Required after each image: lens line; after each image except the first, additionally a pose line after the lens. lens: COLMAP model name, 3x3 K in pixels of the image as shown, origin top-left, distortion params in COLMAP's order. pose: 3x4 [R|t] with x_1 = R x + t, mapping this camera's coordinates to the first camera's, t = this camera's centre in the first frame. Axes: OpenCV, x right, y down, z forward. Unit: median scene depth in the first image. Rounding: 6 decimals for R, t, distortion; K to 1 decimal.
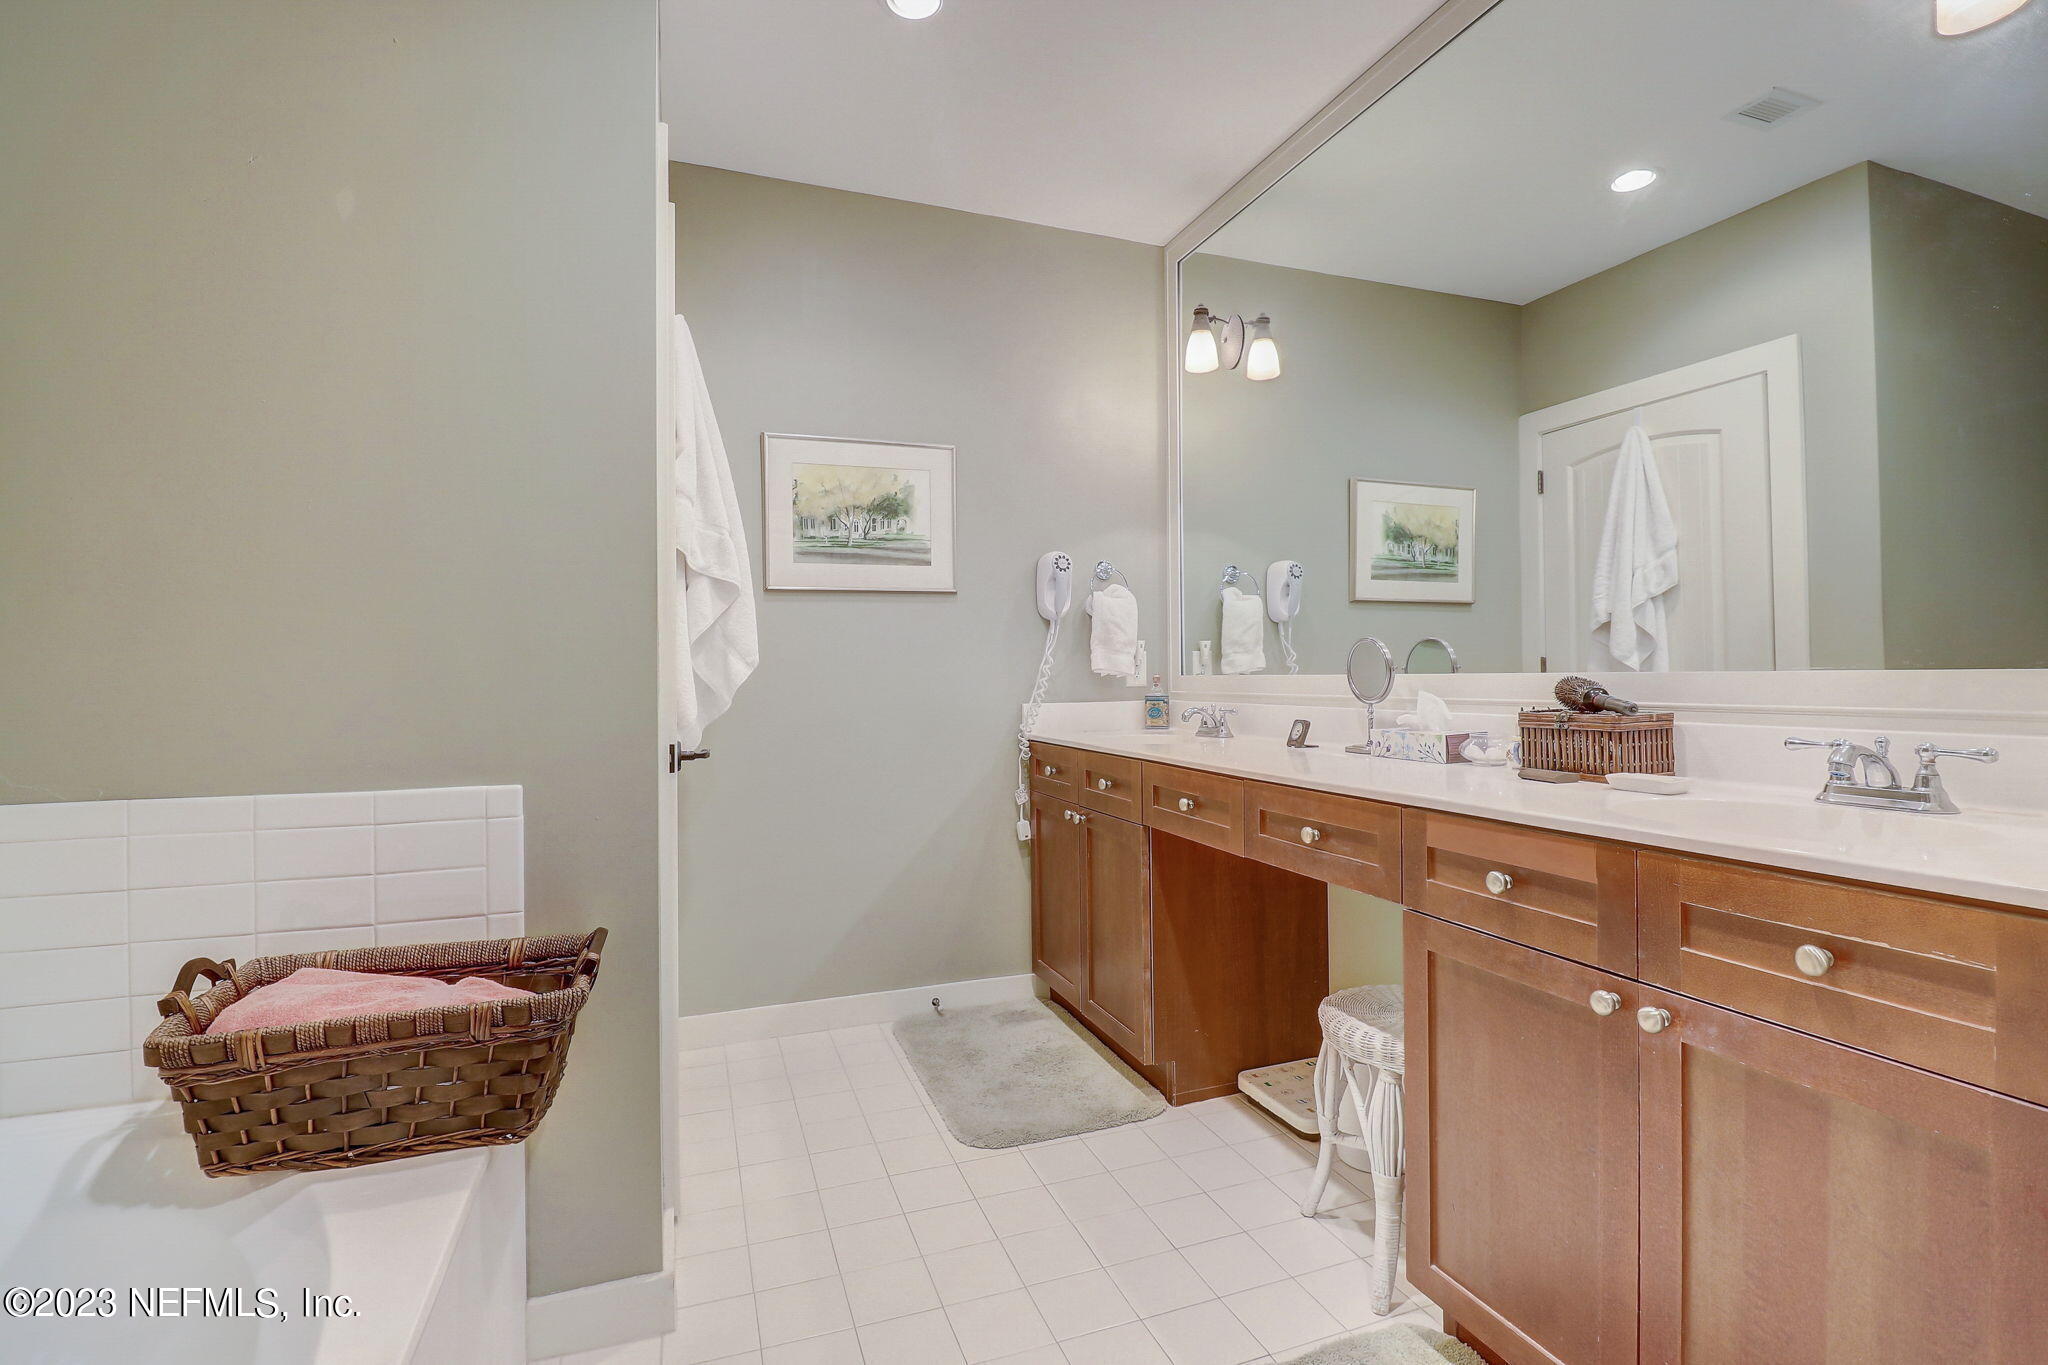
lens RADIAL K [[945.8, 0, 1029.1], [0, 945.8, 670.3], [0, 0, 1]] dist [0.003964, -0.014448]
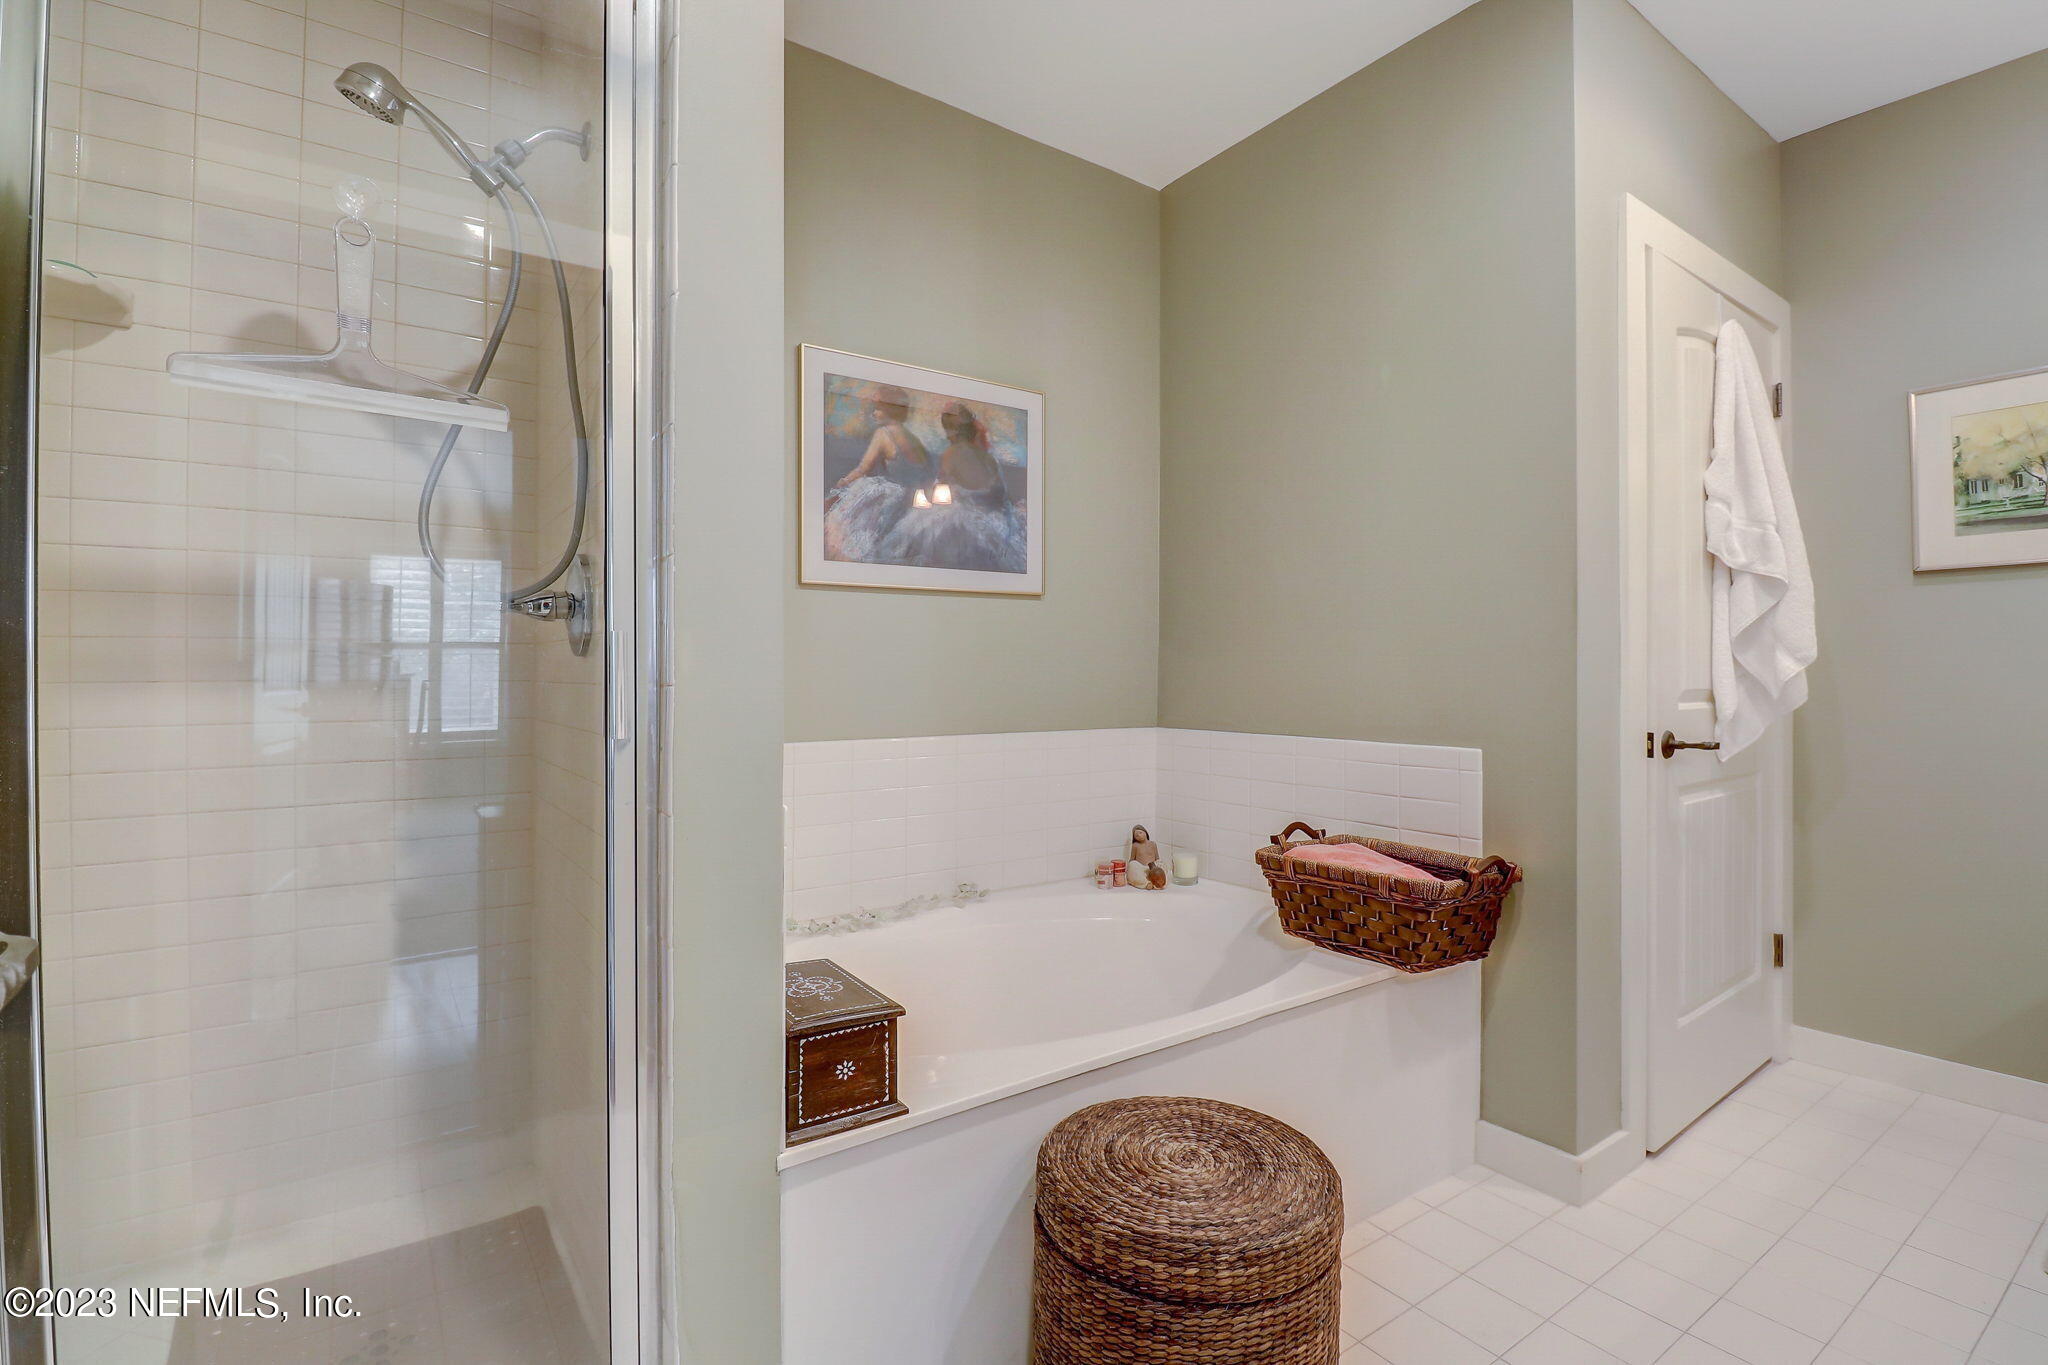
lens RADIAL K [[945.8, 0, 1029.1], [0, 945.8, 670.3], [0, 0, 1]] dist [0.003964, -0.014448]
pose [[0.268037, 0.007309, -0.963381, 0.507924], [0.001912, 0.999965, 0.008119, -0.006346], [0.963407, -0.004018, 0.268014, -0.011141]]
